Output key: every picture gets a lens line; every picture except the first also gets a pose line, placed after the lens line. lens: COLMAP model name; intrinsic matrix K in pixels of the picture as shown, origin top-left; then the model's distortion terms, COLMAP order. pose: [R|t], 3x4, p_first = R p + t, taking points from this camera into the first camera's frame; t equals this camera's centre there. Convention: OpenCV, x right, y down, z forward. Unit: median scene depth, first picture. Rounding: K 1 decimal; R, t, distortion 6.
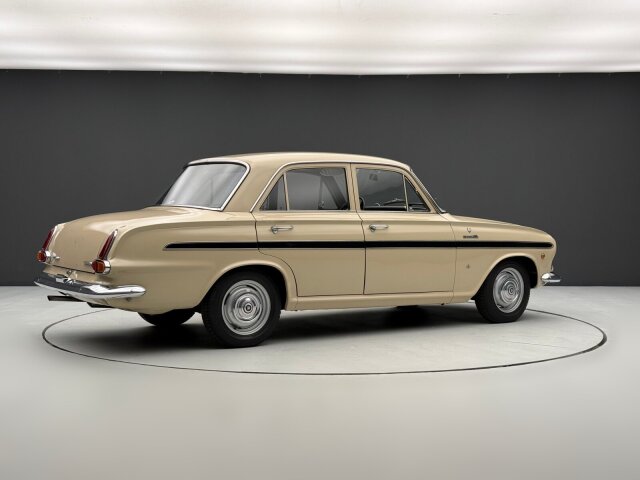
lens RADIAL K [[945.5, 0, 320.0], [0, 945.5, 240.0], [0, 0, 1]] dist [0.054038, 0.001280]
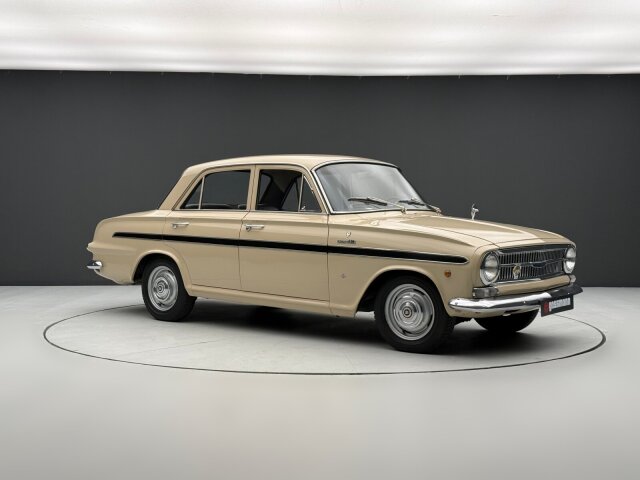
lens RADIAL K [[945.5, 0, 320.0], [0, 945.5, 240.0], [0, 0, 1]] dist [0.054038, 0.001280]
pose [[0.307350, 0.029860, -0.951128, 1.050095], [-0.052947, 0.998496, 0.014237, -0.017516], [0.950122, 0.045984, 0.308469, 0.754247]]
